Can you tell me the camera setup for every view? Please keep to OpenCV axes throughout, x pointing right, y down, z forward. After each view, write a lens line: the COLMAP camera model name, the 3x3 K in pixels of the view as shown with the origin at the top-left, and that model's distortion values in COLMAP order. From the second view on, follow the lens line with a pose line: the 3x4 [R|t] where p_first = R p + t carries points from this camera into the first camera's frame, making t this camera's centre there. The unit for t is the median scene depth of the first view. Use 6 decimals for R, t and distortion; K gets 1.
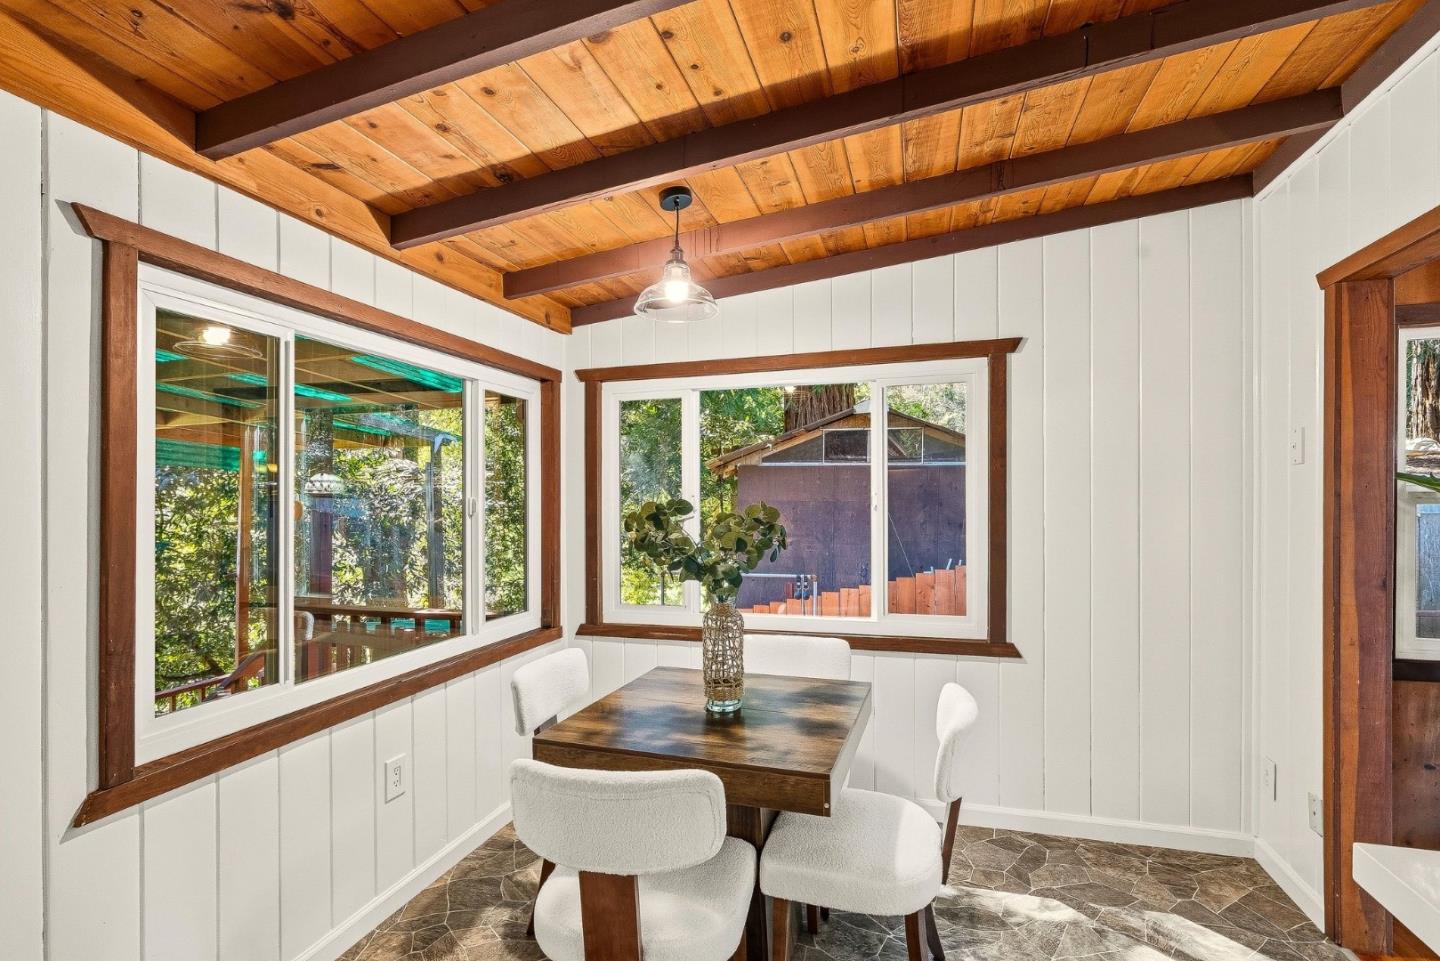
lens RADIAL K [[661.4, 0, 729.7], [0, 661.4, 502.0], [0, 0, 1]] dist [-0.010336, 0.003796]
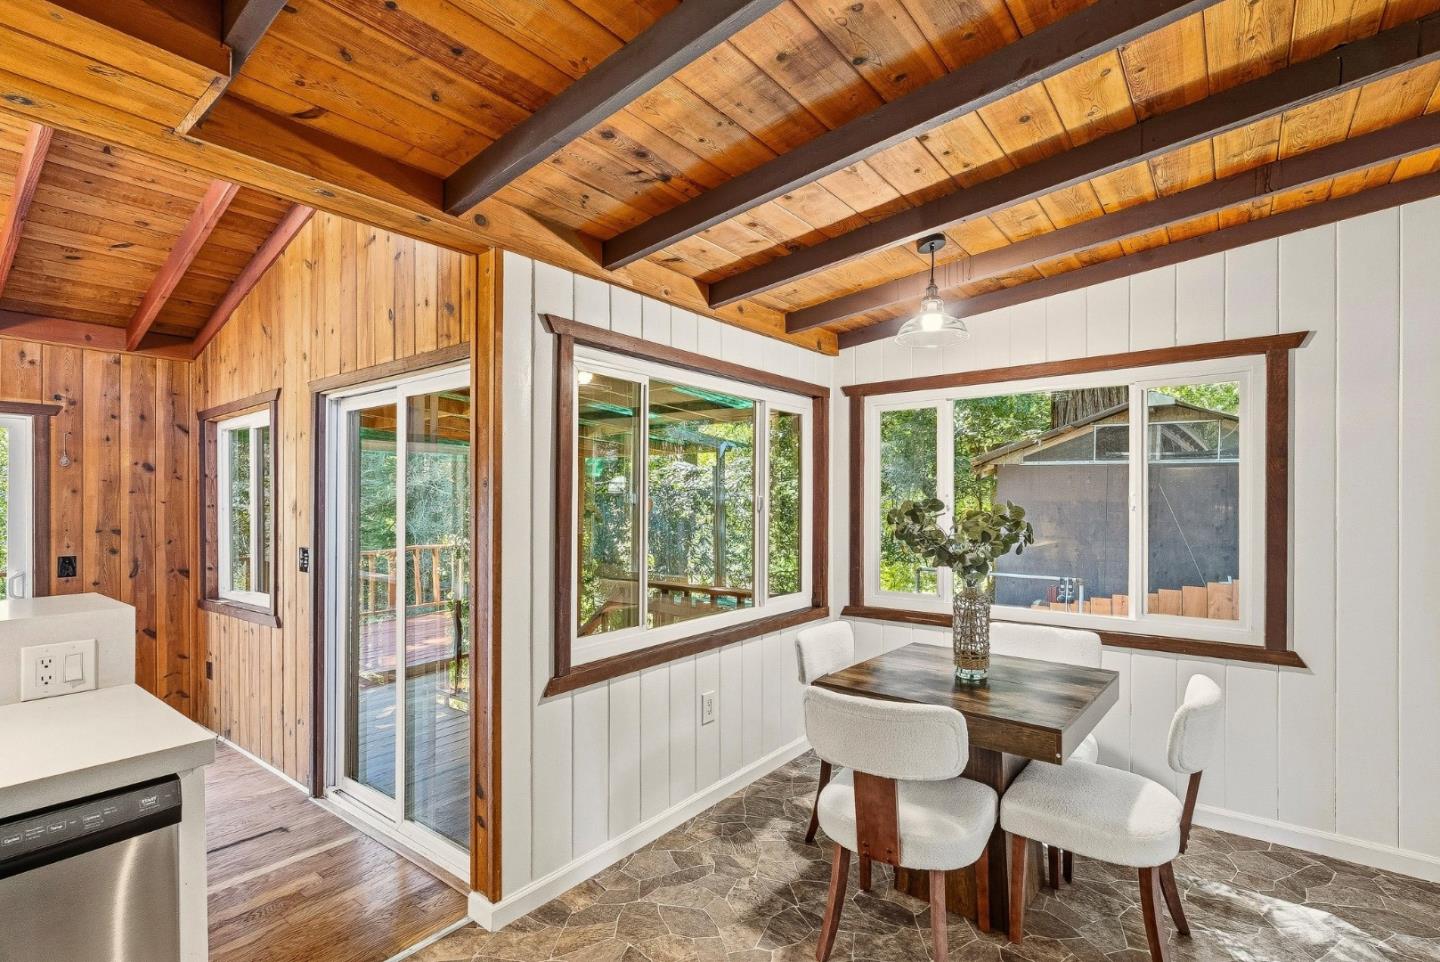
lens RADIAL K [[661.4, 0, 734.9], [0, 661.4, 494.0], [0, 0, 1]] dist [-0.010336, 0.003796]
pose [[0.931677, 0.004426, -0.363261, 0.023321], [-0.008265, 0.999925, -0.009016, 0.001141], [0.363194, 0.011402, 0.931644, -0.237913]]
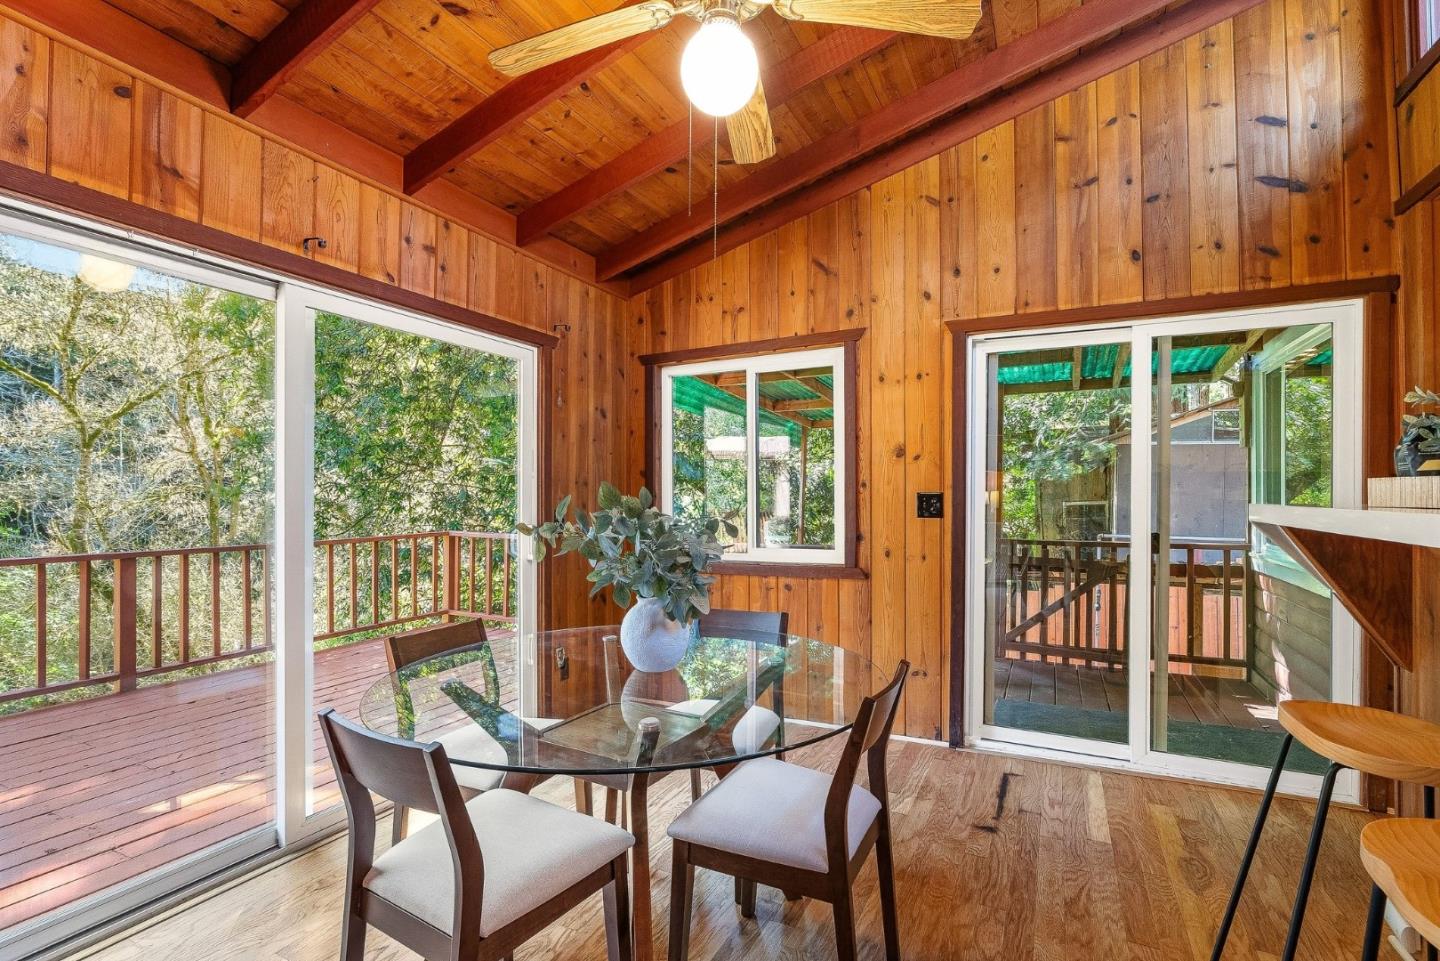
lens RADIAL K [[661.4, 0, 722.8], [0, 661.4, 486.1], [0, 0, 1]] dist [-0.010336, 0.003796]
pose [[0.984938, 0.007166, -0.172760, -1.835811], [-0.009602, 0.999866, -0.013273, 0.142588], [0.172642, 0.014732, 0.984874, -0.764255]]
